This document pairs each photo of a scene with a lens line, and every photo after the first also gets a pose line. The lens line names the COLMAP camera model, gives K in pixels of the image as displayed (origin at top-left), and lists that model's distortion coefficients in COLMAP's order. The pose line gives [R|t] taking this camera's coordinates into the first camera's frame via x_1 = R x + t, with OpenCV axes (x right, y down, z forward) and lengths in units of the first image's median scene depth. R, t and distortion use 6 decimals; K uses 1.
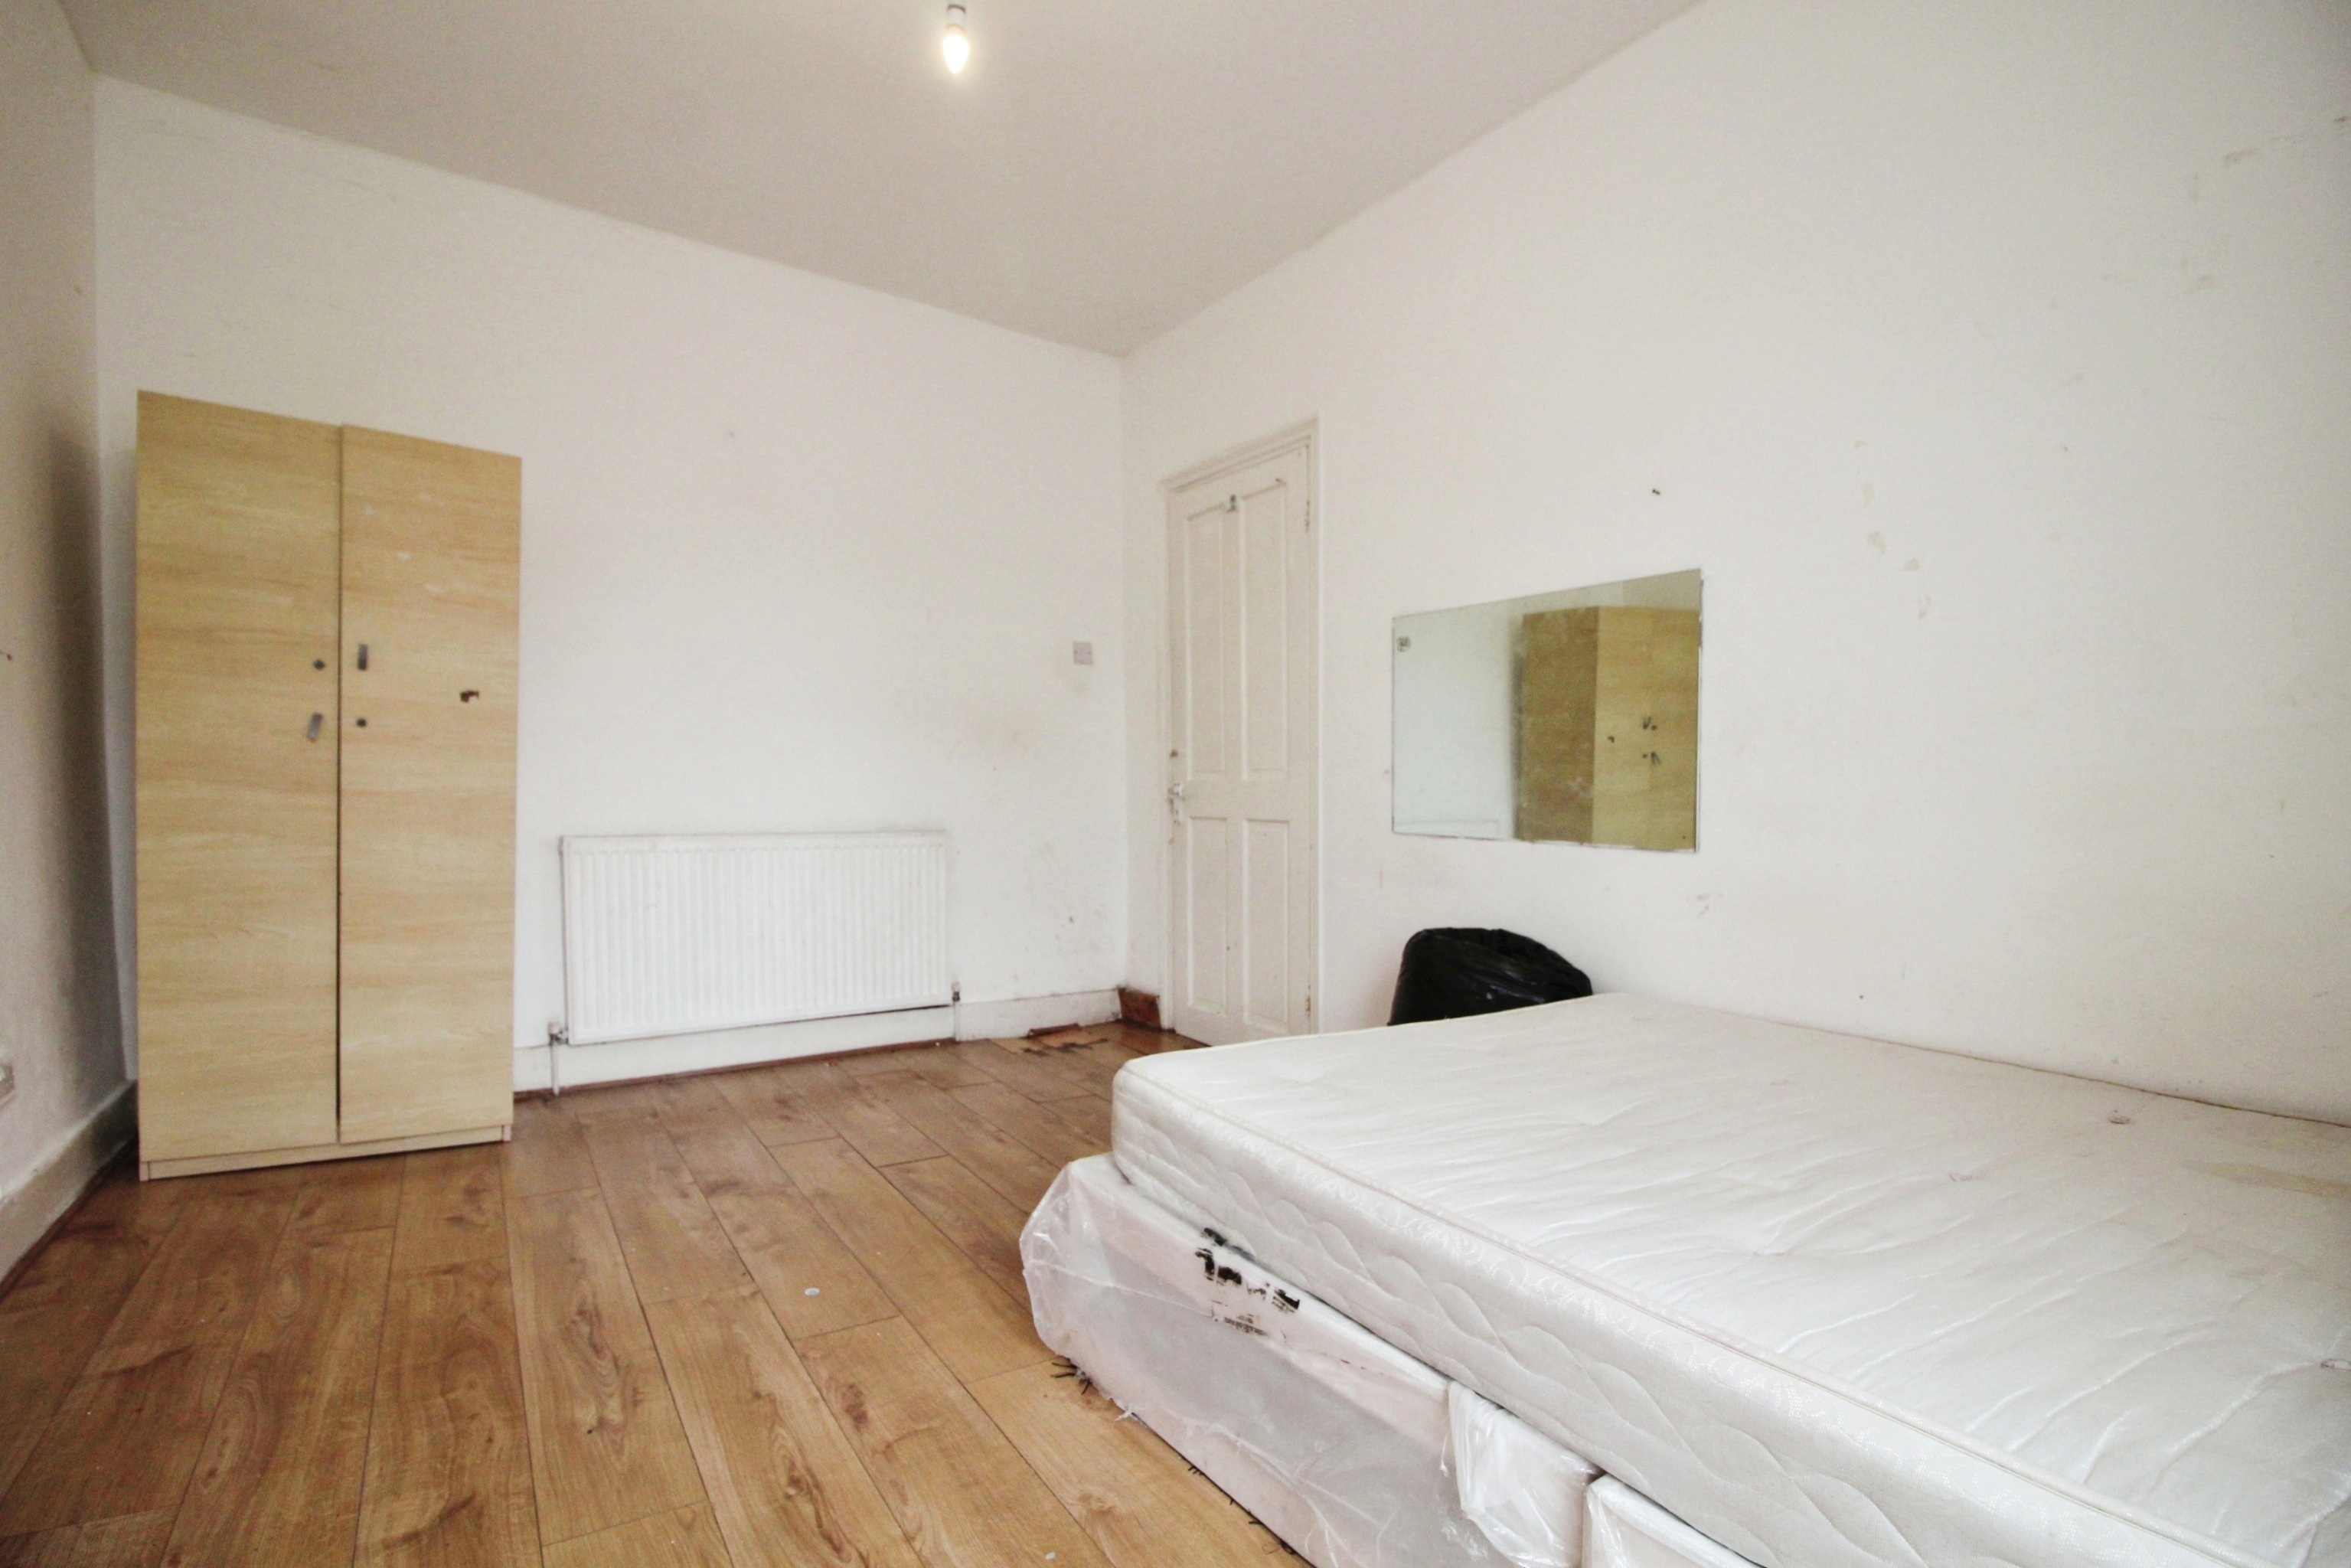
lens RADIAL K [[1071.1, 0, 1175.5], [0, 1071.1, 784.0], [0, 0, 1]] dist [-0.000636, -0.011823]
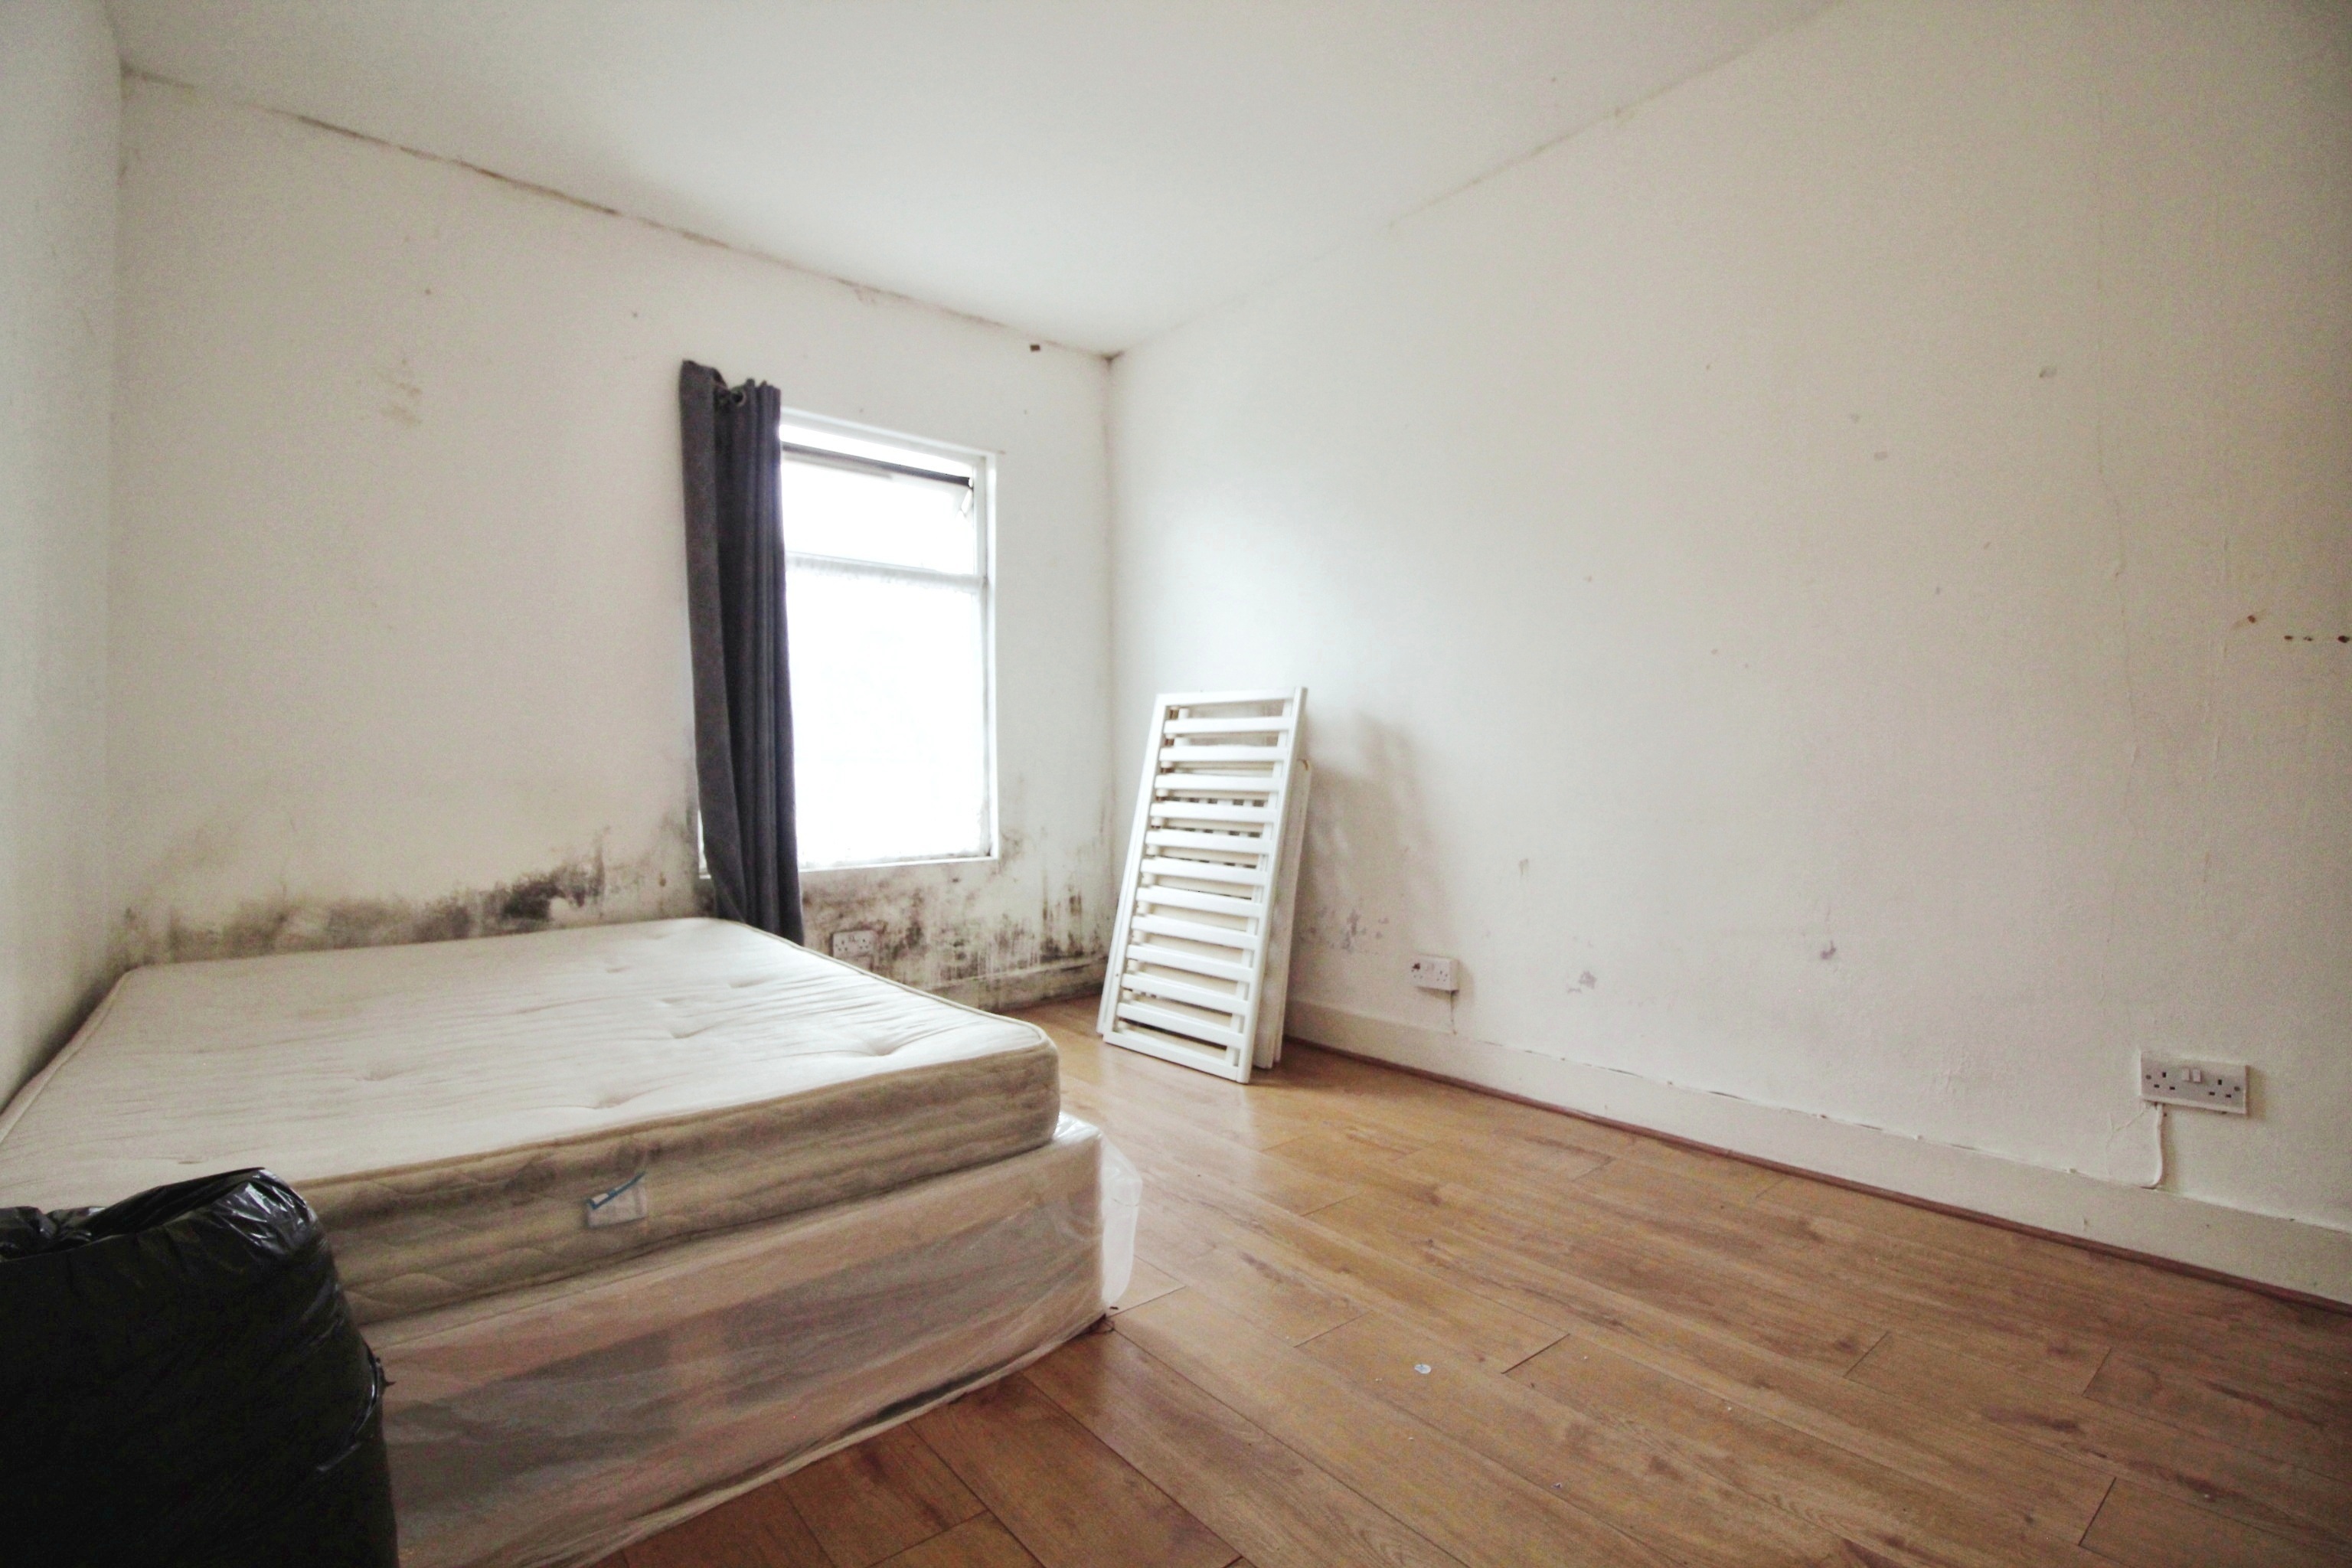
lens RADIAL K [[1071.5, 0, 1176.0], [0, 1071.5, 784.0], [0, 0, 1]] dist [-0.000636, -0.011823]
pose [[-0.994683, -0.003555, -0.102927, -0.055237], [-0.003438, 0.999993, -0.001313, 0.004010], [0.102931, -0.000952, -0.994688, 2.024001]]
